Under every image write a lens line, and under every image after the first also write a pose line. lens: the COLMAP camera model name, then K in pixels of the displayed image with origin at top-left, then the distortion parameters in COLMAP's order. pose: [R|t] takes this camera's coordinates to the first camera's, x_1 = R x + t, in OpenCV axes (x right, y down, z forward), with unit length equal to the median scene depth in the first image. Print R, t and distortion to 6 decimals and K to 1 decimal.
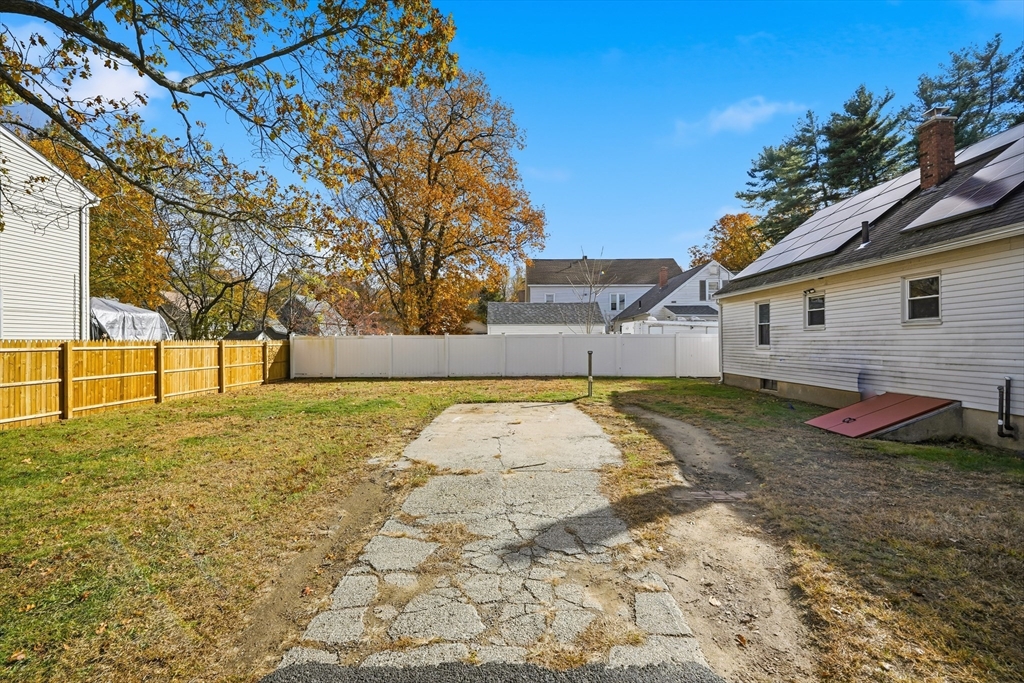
lens RADIAL K [[424.8, 0, 512.7], [0, 424.8, 337.3], [0, 0, 1]] dist [-0.003624, -0.000023]
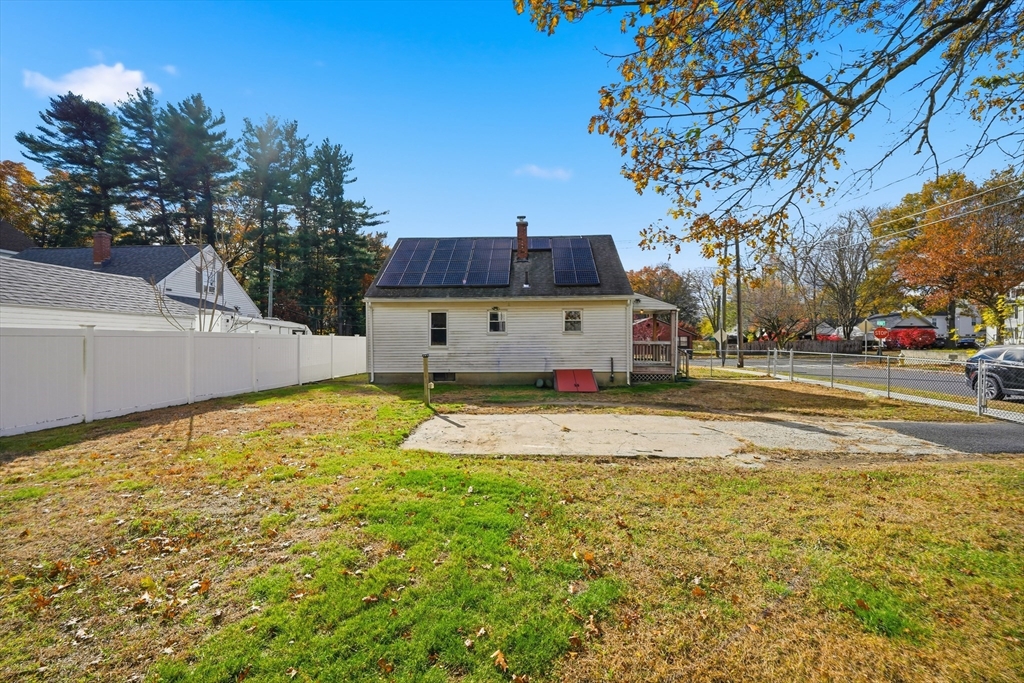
lens RADIAL K [[419.8, 0, 515.4], [0, 419.8, 339.3], [0, 0, 1]] dist [-0.011863, 0.000246]
pose [[0.051780, 0.002407, 0.998656, -0.189013], [-0.008678, 0.999960, -0.001960, 0.000207], [-0.998621, -0.008565, 0.051799, 0.209890]]
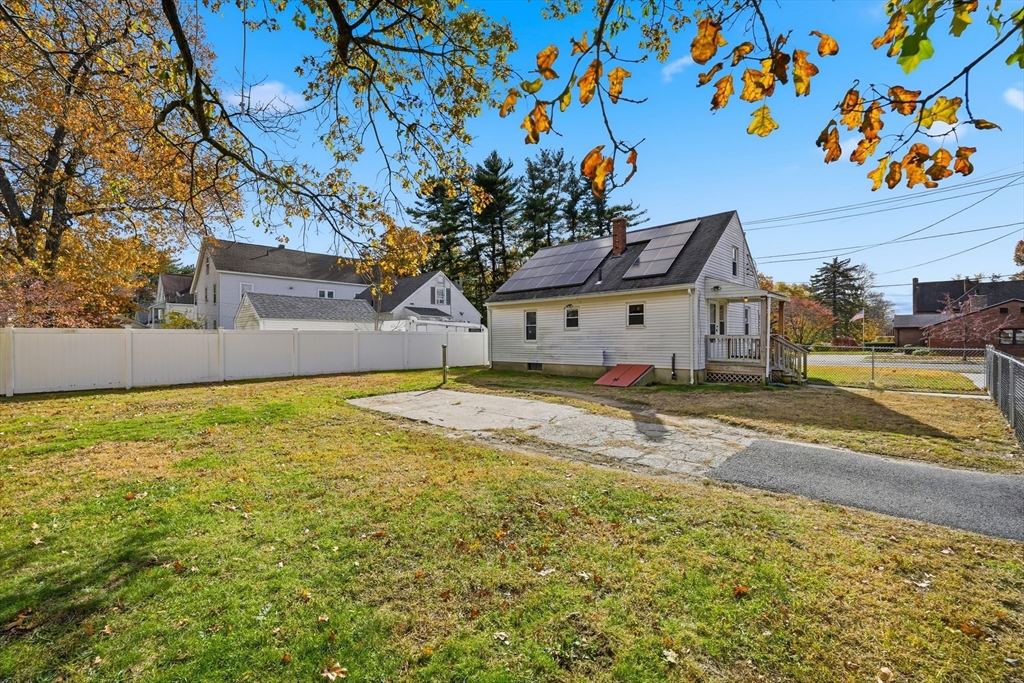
lens RADIAL K [[424.8, 0, 512.7], [0, 424.8, 337.3], [0, 0, 1]] dist [-0.003624, -0.000023]
pose [[0.694083, 0.000660, 0.719894, -0.151224], [-0.003886, 0.999988, 0.002830, 0.001596], [-0.719884, -0.004762, 0.694078, 0.008196]]
